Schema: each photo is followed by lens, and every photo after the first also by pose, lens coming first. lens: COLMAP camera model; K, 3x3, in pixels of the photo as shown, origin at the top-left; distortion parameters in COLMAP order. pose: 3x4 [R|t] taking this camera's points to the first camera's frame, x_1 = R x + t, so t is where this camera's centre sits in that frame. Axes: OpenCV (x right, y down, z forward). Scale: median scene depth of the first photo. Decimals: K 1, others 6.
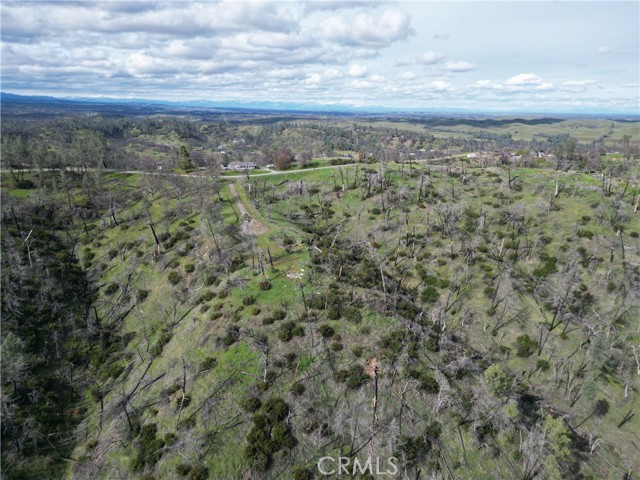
lens RADIAL K [[447.9, 0, 318.3], [0, 447.9, 235.0], [0, 0, 1]] dist [0.064077, -0.051323]
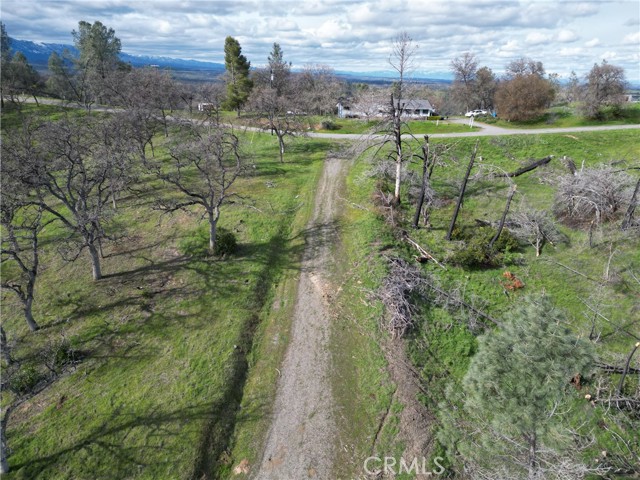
lens RADIAL K [[447.9, 0, 321.2], [0, 447.9, 239.1], [0, 0, 1]] dist [0.064077, -0.051323]
pose [[0.932810, 0.128390, -0.336723, -0.099019], [-0.108471, 0.991082, 0.077399, -0.081394], [0.343657, -0.035674, 0.938417, 0.700057]]
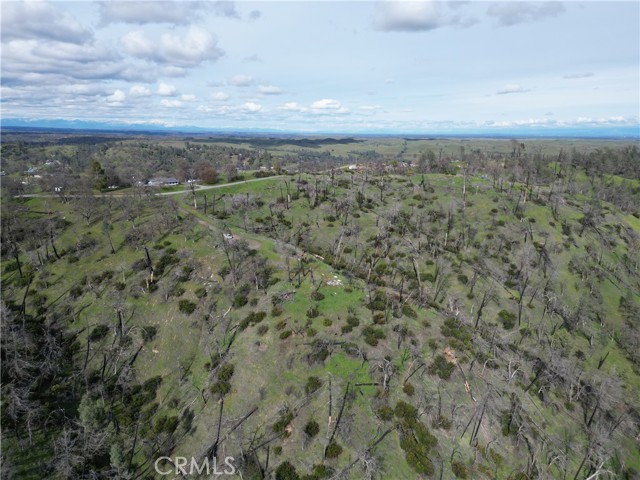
lens RADIAL K [[447.9, 0, 317.3], [0, 447.9, 243.9], [0, 0, 1]] dist [0.064077, -0.051323]
pose [[0.920718, -0.097826, 0.377768, -0.257399], [0.106997, 0.994254, -0.003309, 0.003906], [-0.375273, 0.043466, 0.925895, 0.066983]]
